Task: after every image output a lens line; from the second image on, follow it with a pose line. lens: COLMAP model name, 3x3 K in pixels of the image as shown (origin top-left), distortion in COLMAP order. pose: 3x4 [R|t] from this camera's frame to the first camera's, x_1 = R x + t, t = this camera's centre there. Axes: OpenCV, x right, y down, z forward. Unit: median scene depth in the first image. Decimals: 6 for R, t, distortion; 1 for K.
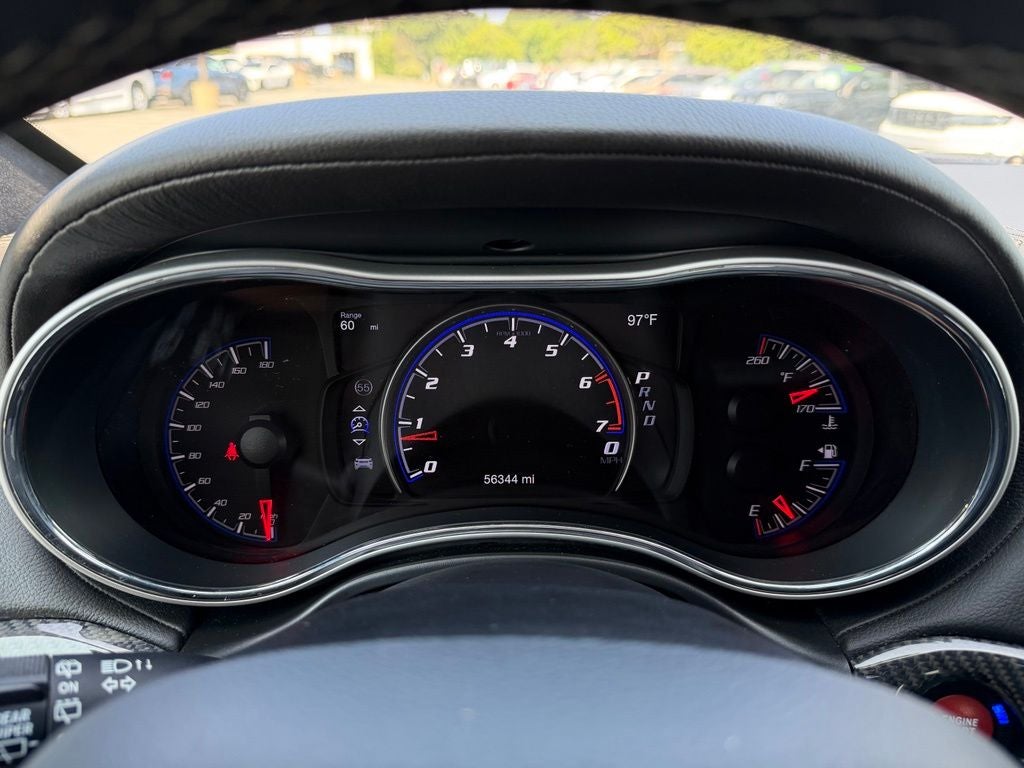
lens RADIAL K [[742.4, 0, 510.7], [0, 742.4, 383.2], [0, 0, 1]] dist [0.037274, -0.057577]
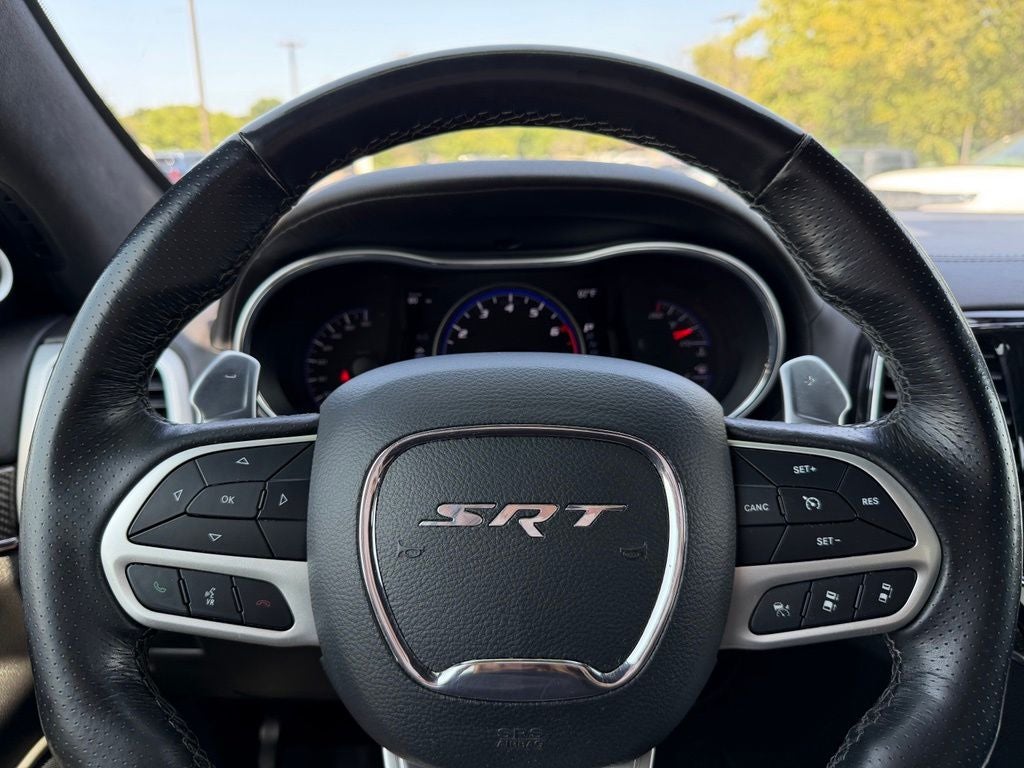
lens RADIAL K [[742.4, 0, 507.5], [0, 742.4, 387.5], [0, 0, 1]] dist [0.037274, -0.057577]
pose [[0.999739, -0.022649, -0.003017, -0.003057], [0.022192, 0.993932, -0.107730, 0.305674], [0.005438, 0.107635, 0.994176, -0.658142]]
